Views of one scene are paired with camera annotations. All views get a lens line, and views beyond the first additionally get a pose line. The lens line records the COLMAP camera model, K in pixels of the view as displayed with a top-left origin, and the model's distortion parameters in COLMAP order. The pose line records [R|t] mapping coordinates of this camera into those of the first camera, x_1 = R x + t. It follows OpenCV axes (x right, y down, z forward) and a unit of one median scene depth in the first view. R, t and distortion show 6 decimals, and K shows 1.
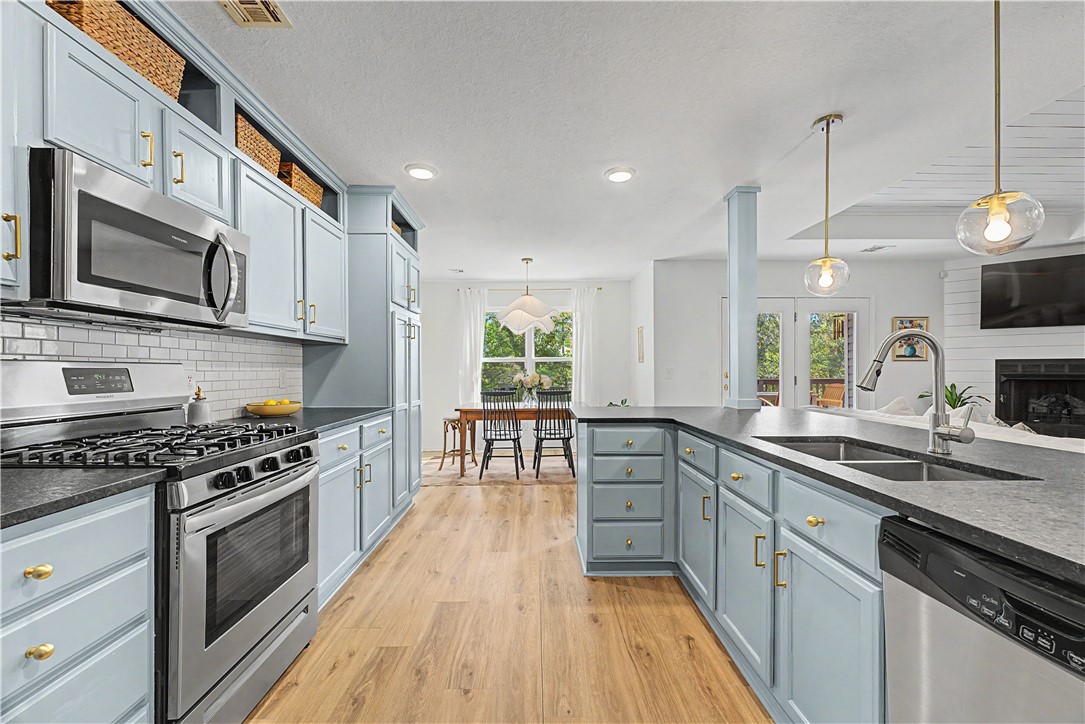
lens RADIAL K [[440.9, 0, 542.4], [0, 440.9, 370.7], [0, 0, 1]] dist [0.000378, 0.000270]
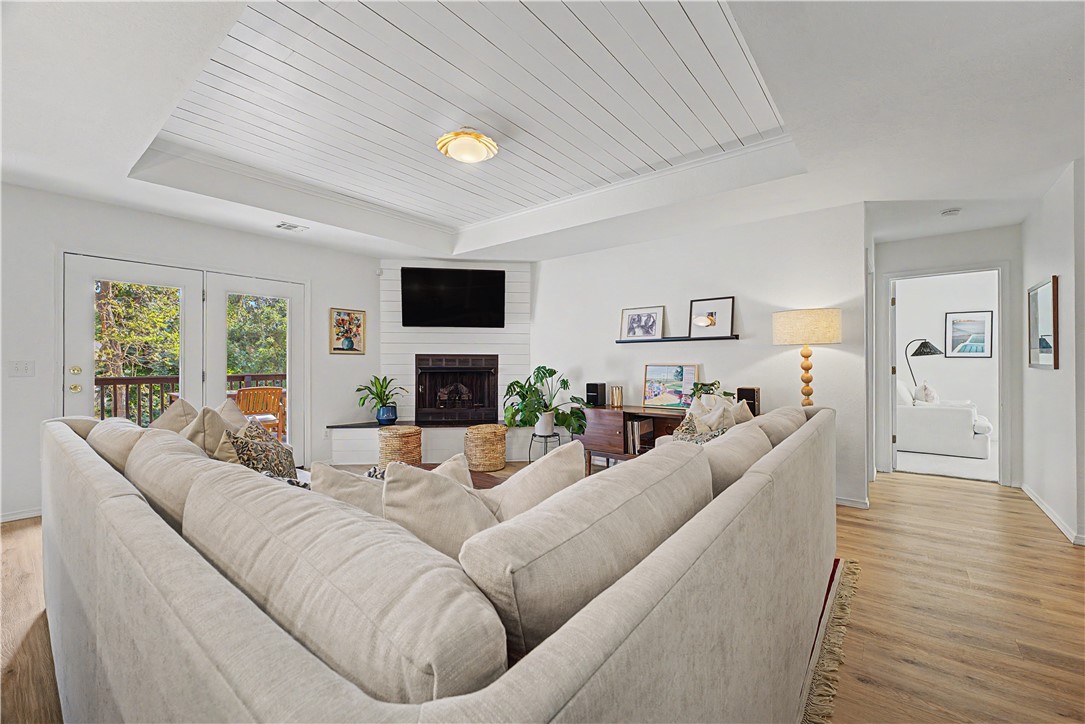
lens RADIAL K [[440.9, 0, 543.1], [0, 440.9, 362.6], [0, 0, 1]] dist [0.000378, 0.000270]
pose [[0.647905, 0.005305, 0.761703, 0.581797], [0.000022, 0.999976, -0.006983, 0.005600], [-0.761721, 0.004541, 0.647889, 0.050033]]
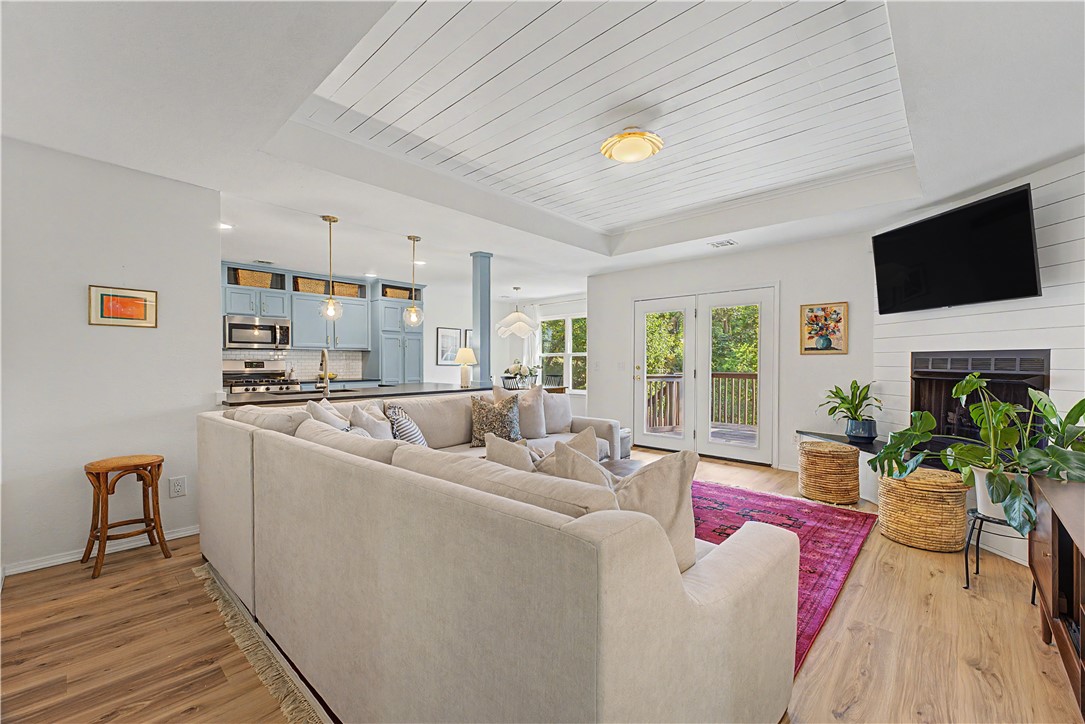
lens RADIAL K [[440.9, 0, 544.3], [0, 440.9, 370.1], [0, 0, 1]] dist [0.000378, 0.000270]
pose [[0.721805, 0.017823, -0.691867, 1.647406], [-0.003863, 0.999757, 0.021724, -0.011941], [0.692086, -0.013008, 0.721698, -0.016525]]
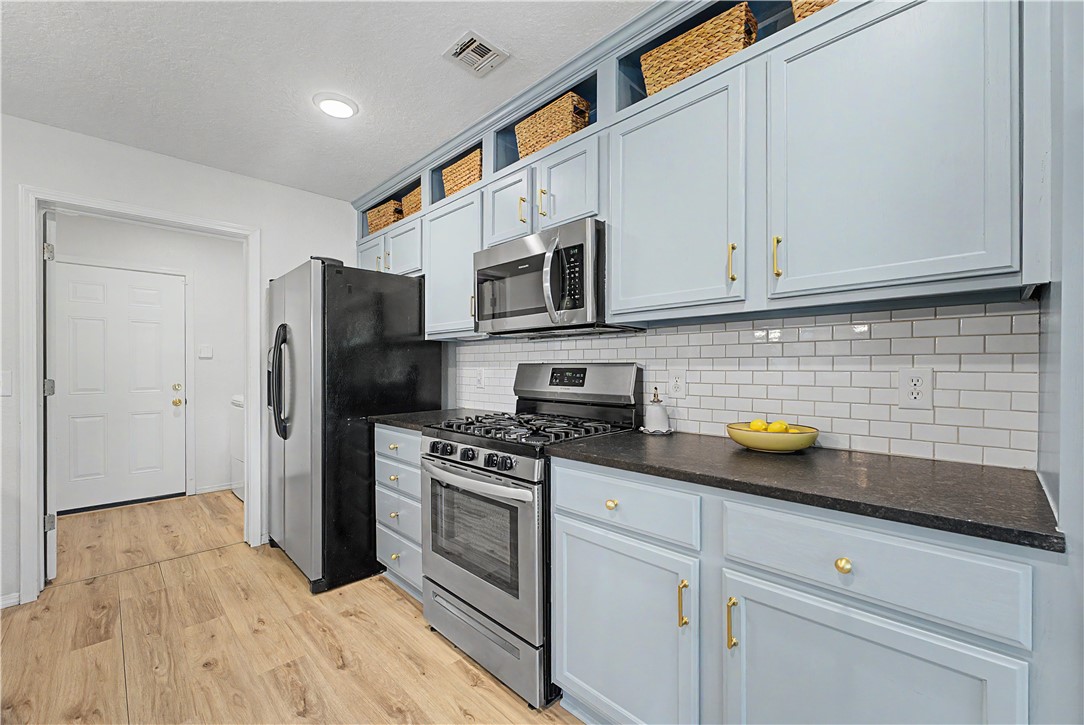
lens RADIAL K [[440.5, 0, 542.3], [0, 440.5, 371.0], [0, 0, 1]] dist [0.000378, 0.000270]
pose [[-0.721471, 0.005674, -0.692422, 0.007806], [0.001090, 0.999974, 0.007059, -0.003098], [0.692444, 0.004338, -0.721459, 0.909714]]
